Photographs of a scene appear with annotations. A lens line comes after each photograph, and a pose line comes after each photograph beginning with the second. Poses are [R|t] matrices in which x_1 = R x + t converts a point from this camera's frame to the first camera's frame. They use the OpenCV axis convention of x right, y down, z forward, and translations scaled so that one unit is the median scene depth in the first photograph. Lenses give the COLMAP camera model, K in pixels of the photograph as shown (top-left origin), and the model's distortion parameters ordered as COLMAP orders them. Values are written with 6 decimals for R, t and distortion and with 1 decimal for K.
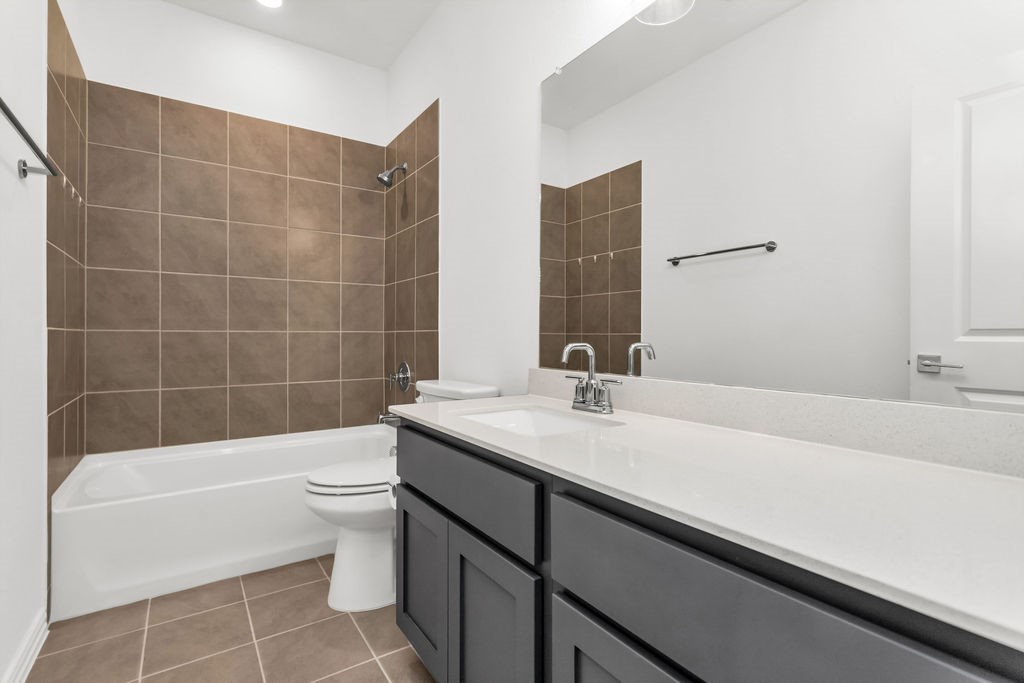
lens RADIAL K [[489.4, 0, 514.2], [0, 489.4, 336.4], [0, 0, 1]] dist [0.001324, -0.000024]
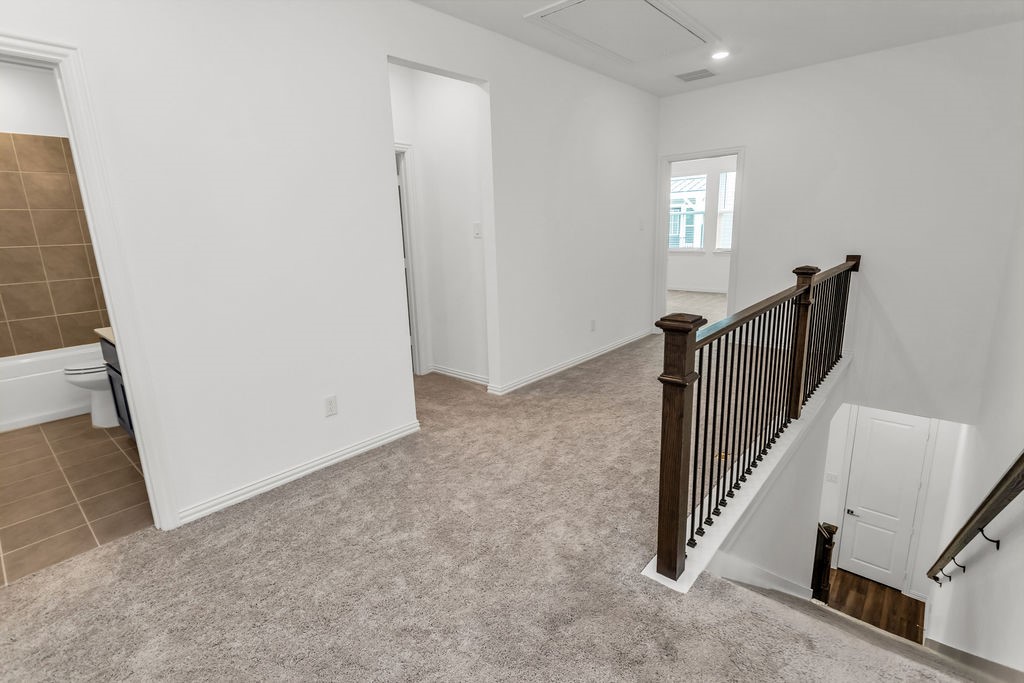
lens RADIAL K [[489.4, 0, 512.4], [0, 489.4, 341.6], [0, 0, 1]] dist [0.001324, -0.000024]
pose [[0.967552, -0.087676, 0.236972, 0.554648], [0.032356, 0.973138, 0.227937, -0.129564], [-0.250591, -0.212874, 0.944399, -0.826633]]
